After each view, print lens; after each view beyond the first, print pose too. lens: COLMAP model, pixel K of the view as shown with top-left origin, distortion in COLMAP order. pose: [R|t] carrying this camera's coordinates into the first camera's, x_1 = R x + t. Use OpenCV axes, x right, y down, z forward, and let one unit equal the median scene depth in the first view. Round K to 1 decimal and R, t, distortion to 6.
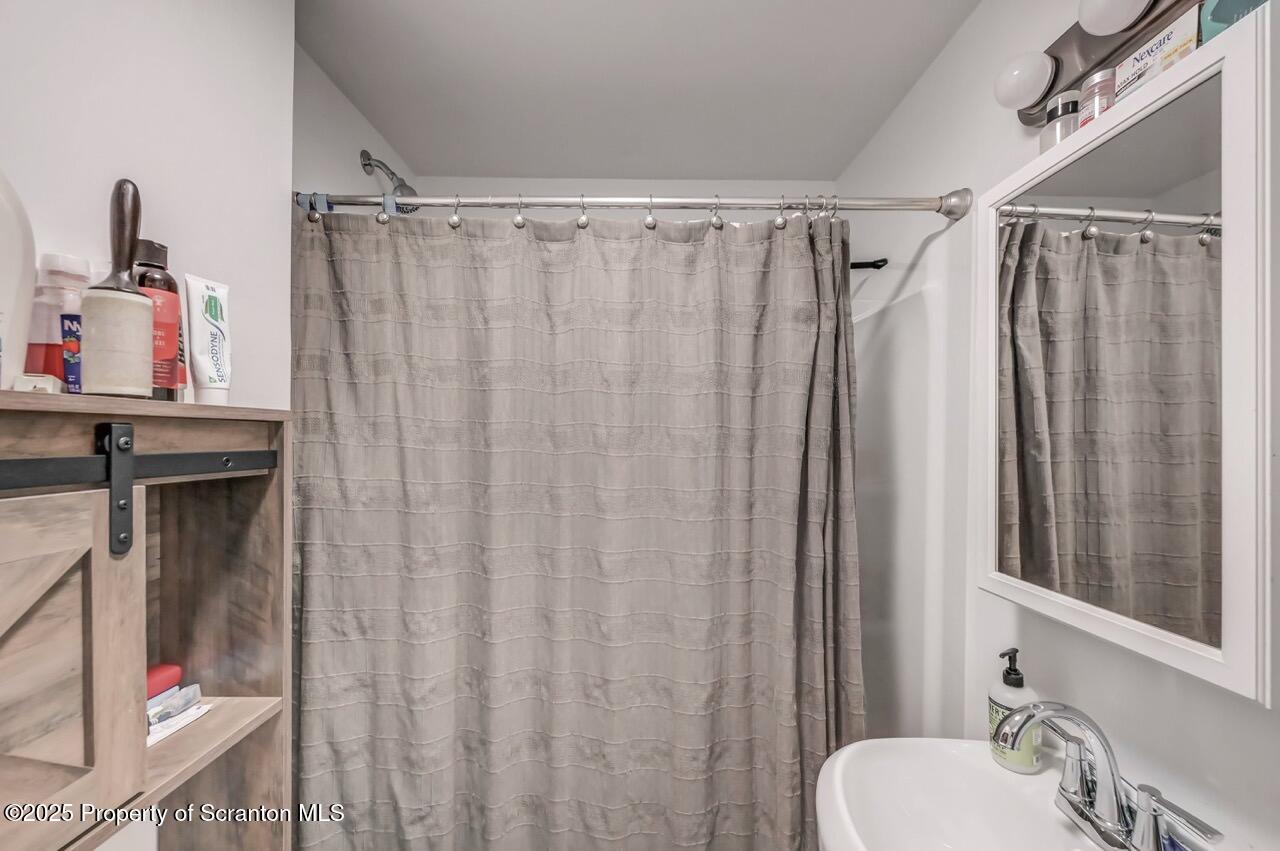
lens RADIAL K [[517.7, 0, 644.2], [0, 517.7, 436.3], [0, 0, 1]] dist [-0.000069, 0.000531]
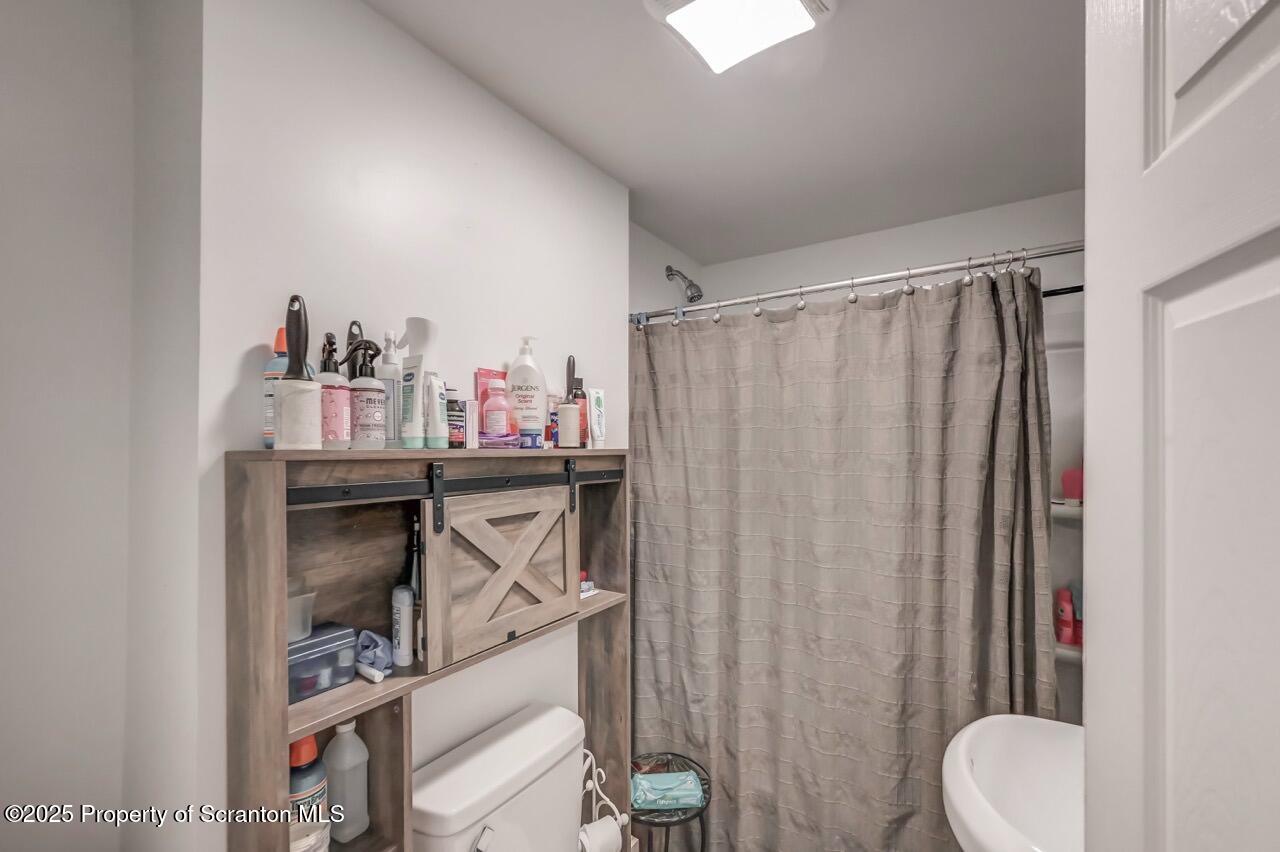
lens RADIAL K [[517.7, 0, 644.2], [0, 517.7, 436.8], [0, 0, 1]] dist [-0.000069, 0.000531]
pose [[0.841704, -0.019448, -0.539589, 0.288189], [0.007395, 0.999673, -0.024494, -0.032380], [0.539888, 0.016626, 0.841572, -0.419235]]
